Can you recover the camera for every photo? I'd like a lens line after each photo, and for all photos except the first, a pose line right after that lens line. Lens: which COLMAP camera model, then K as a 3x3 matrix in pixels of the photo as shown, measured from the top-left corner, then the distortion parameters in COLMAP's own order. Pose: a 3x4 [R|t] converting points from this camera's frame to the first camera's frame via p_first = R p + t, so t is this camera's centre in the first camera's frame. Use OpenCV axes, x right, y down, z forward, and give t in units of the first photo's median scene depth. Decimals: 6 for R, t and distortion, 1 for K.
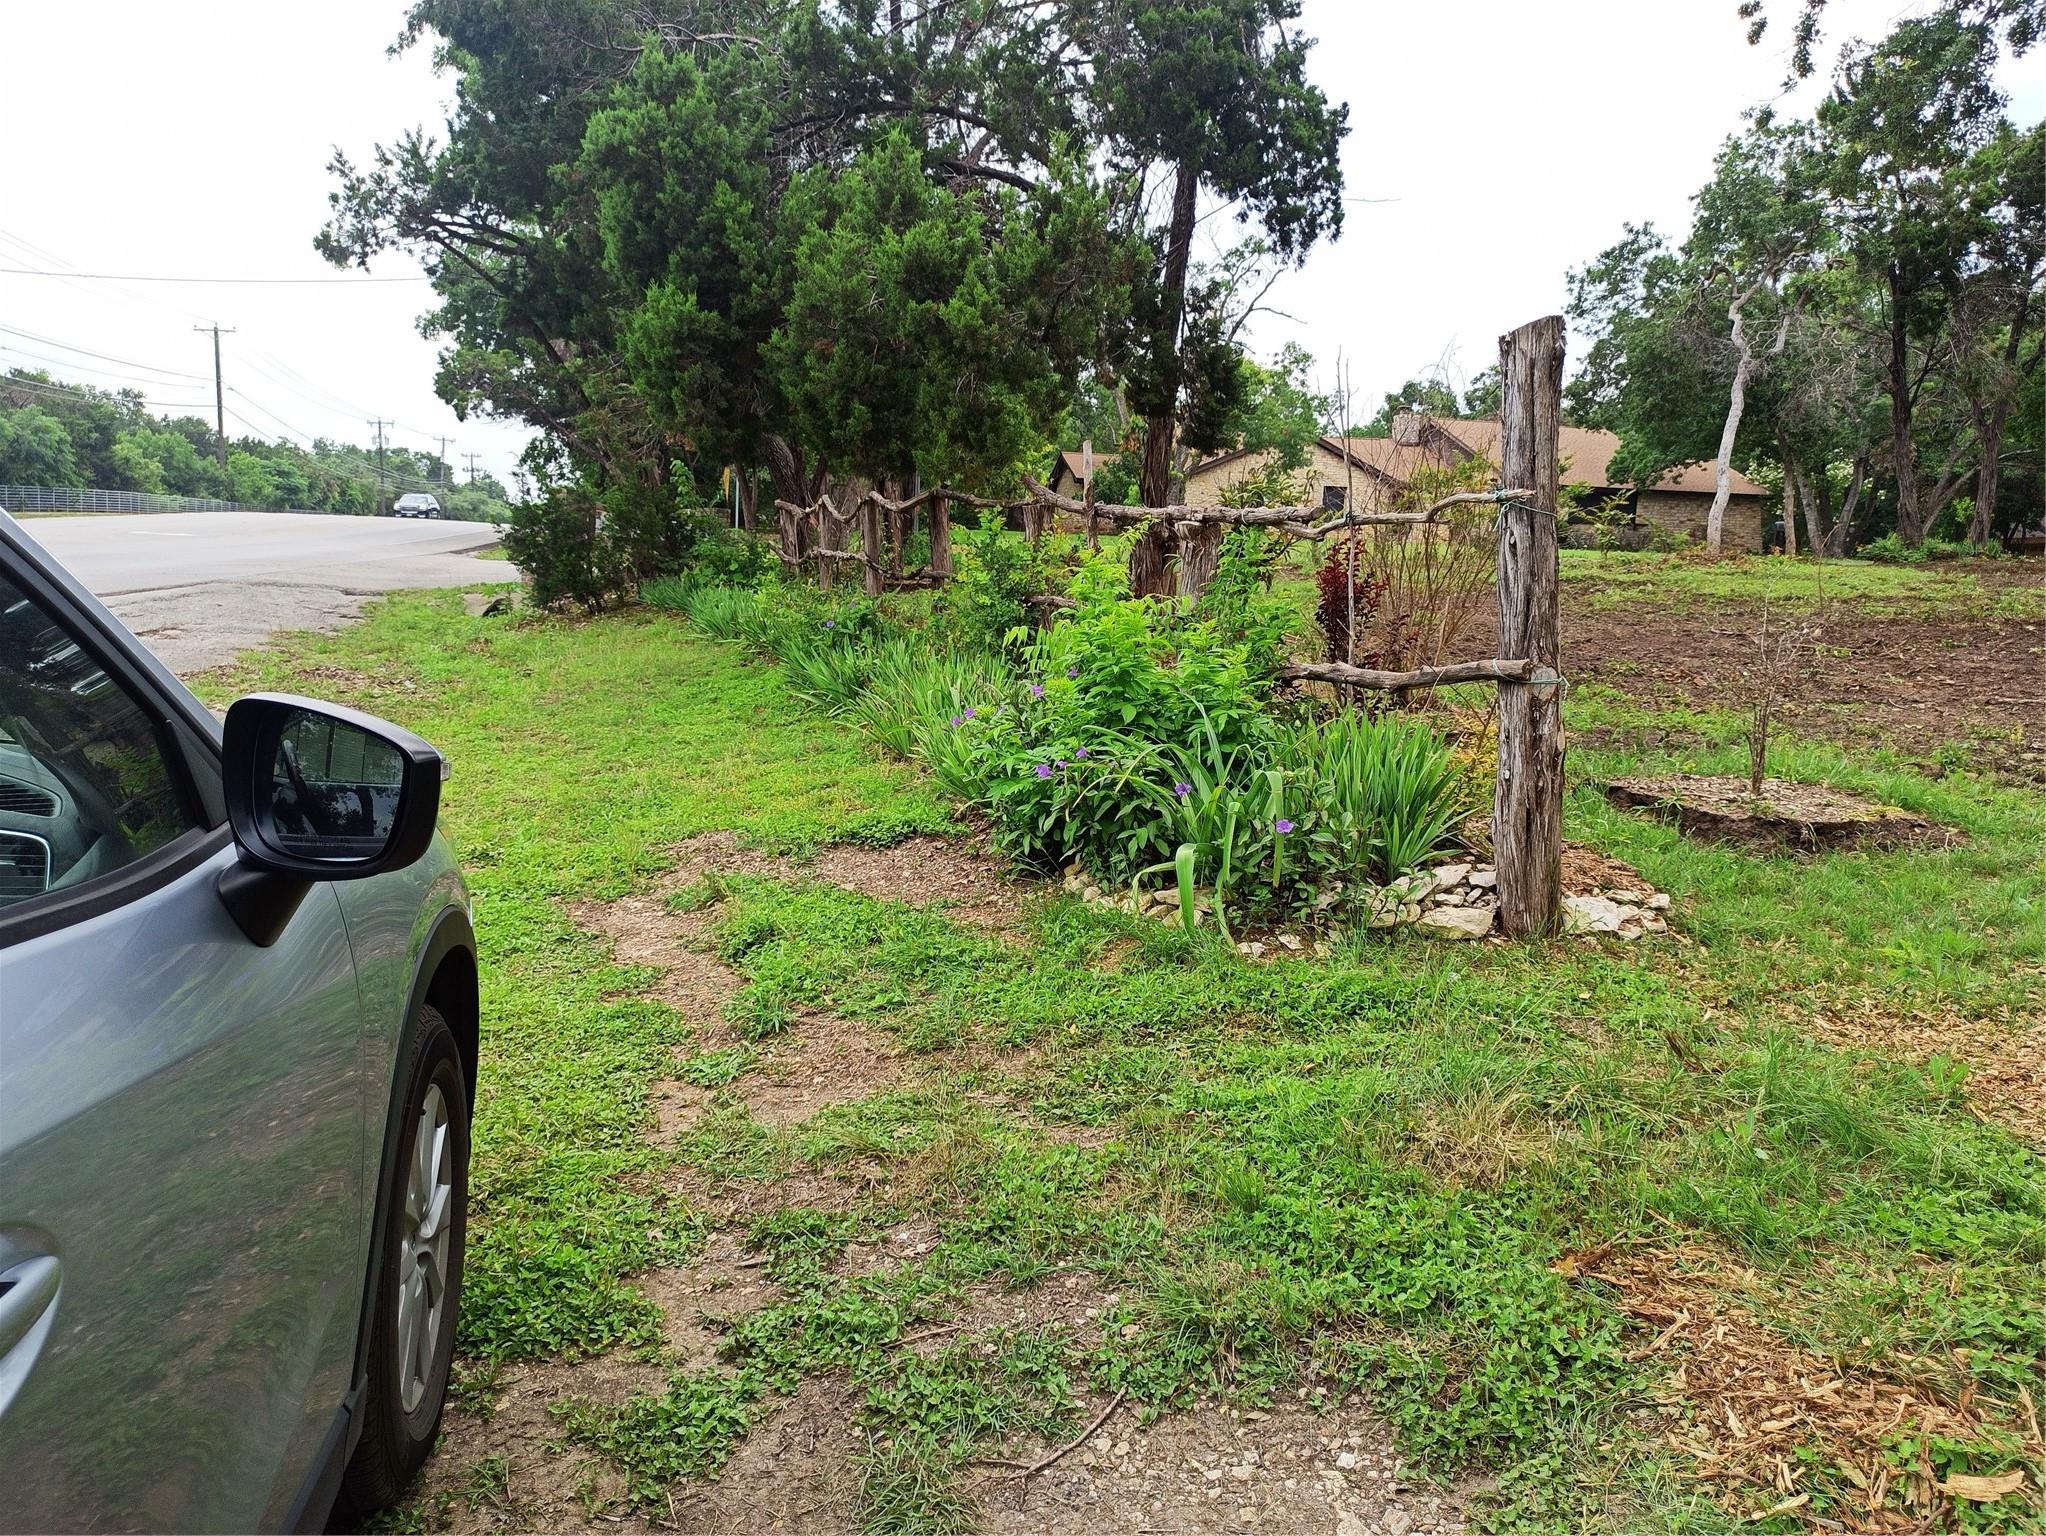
lens RADIAL K [[1512.5, 0, 1025.8], [0, 1512.5, 764.1], [0, 0, 1]] dist [0.055171, -0.040872]
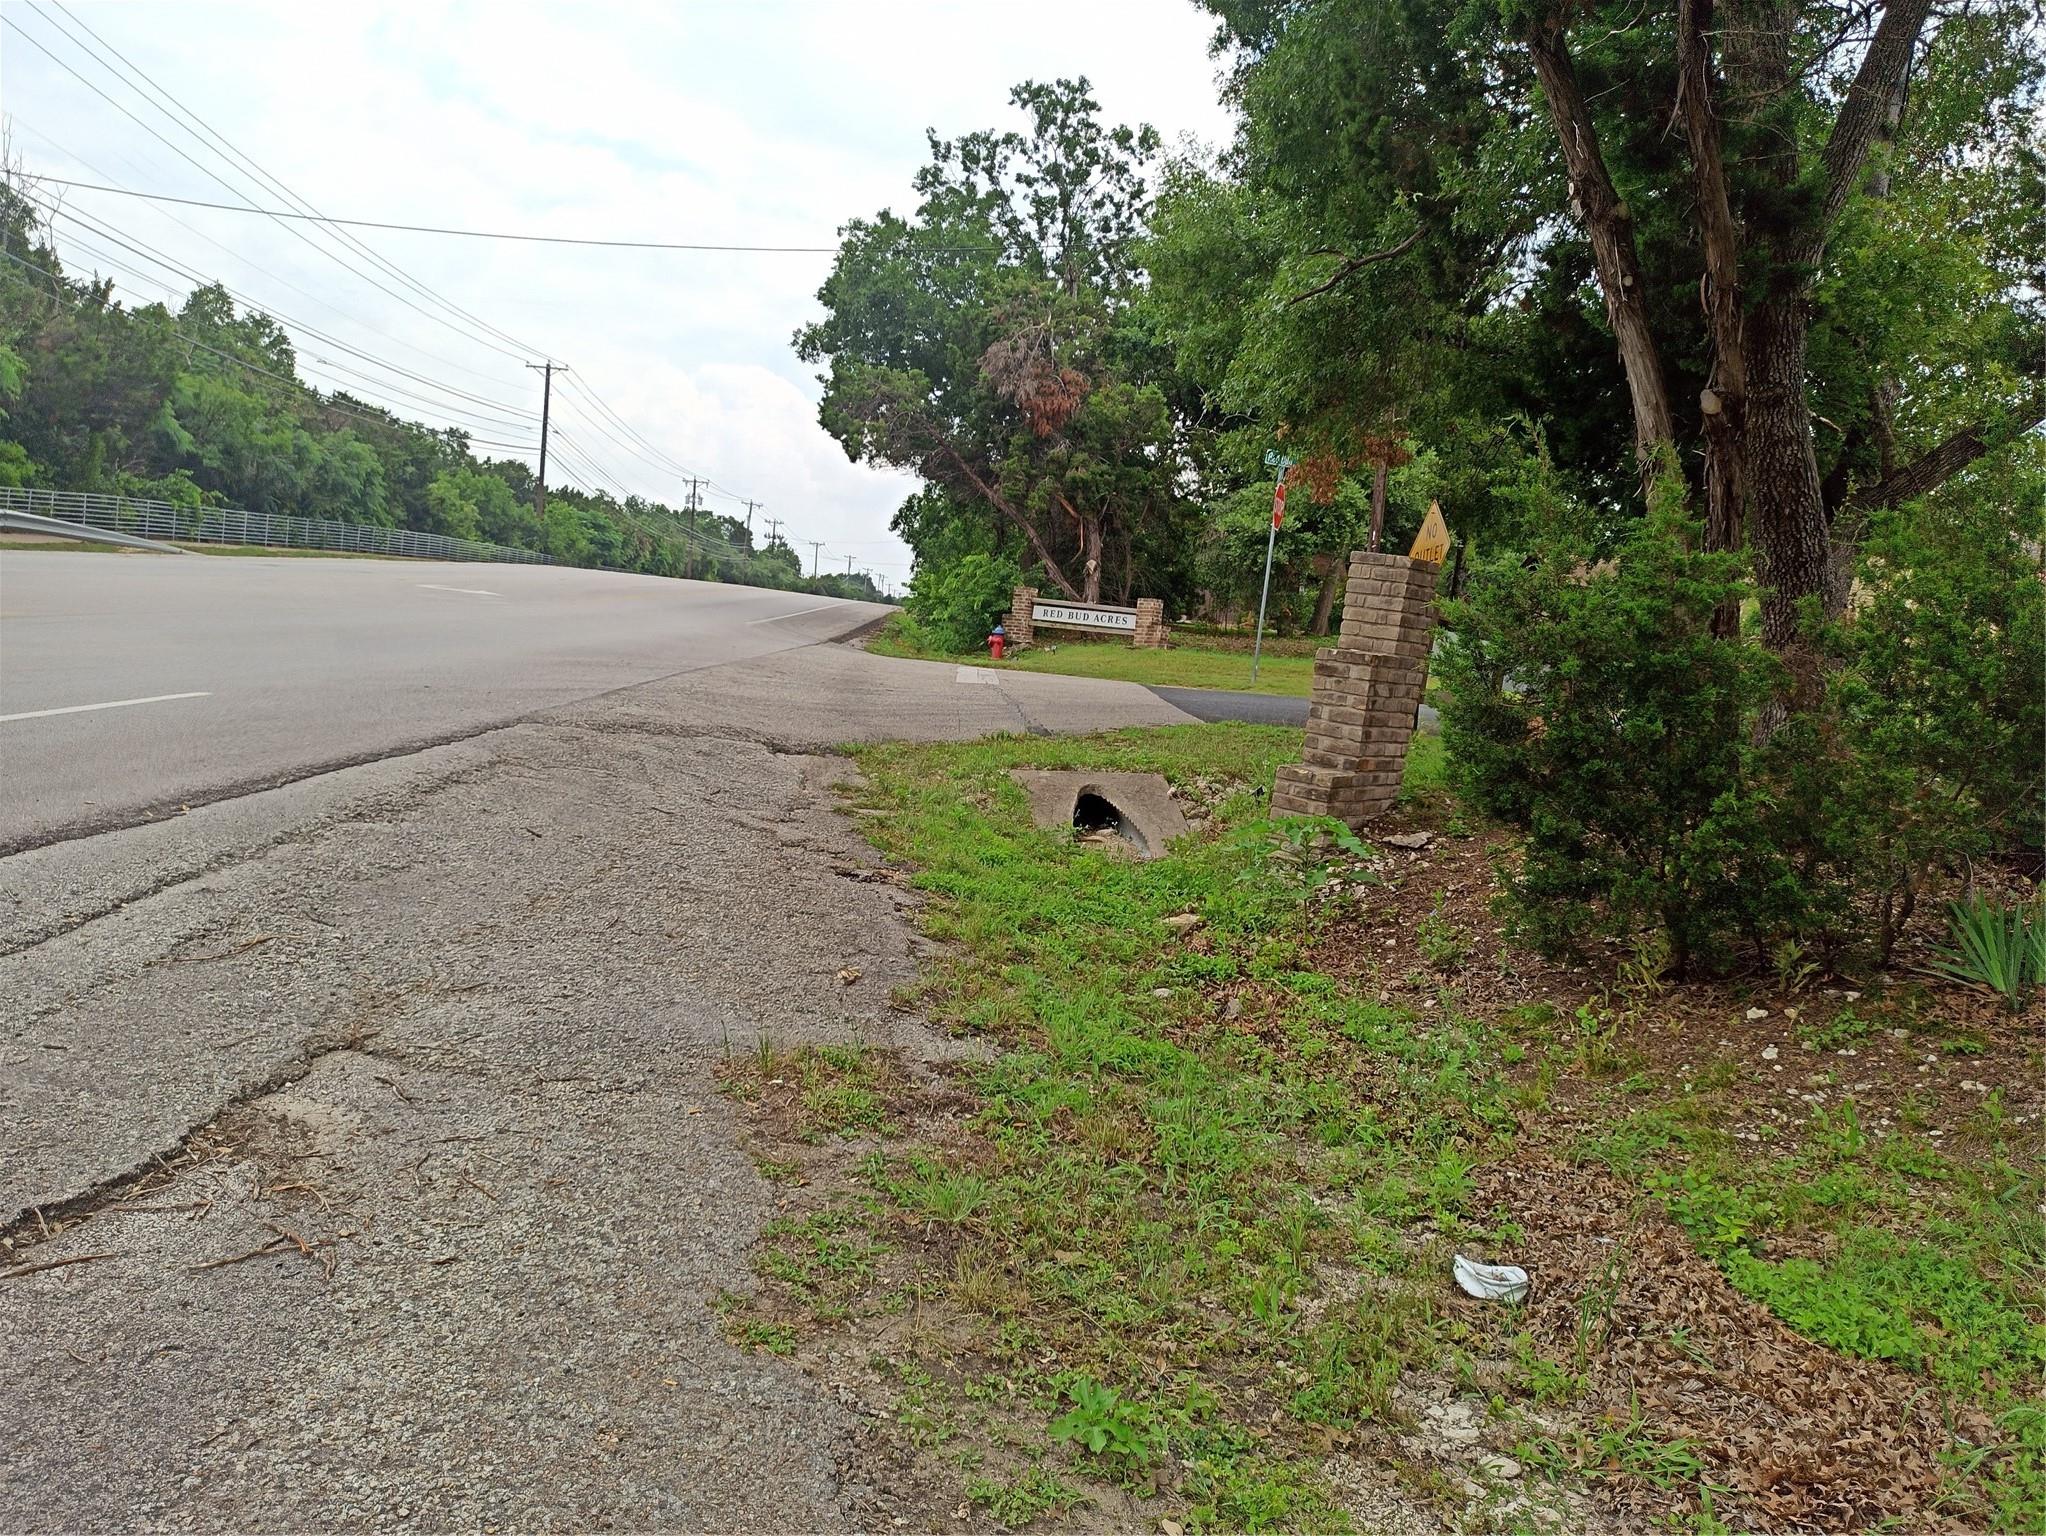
lens RADIAL K [[1512.5, 0, 999.3], [0, 1512.5, 774.9], [0, 0, 1]] dist [0.055171, -0.040872]
pose [[0.981541, 0.086690, -0.170475, -0.084475], [-0.095473, 0.994459, -0.044000, -0.025678], [0.165716, 0.059464, 0.984379, 0.157055]]
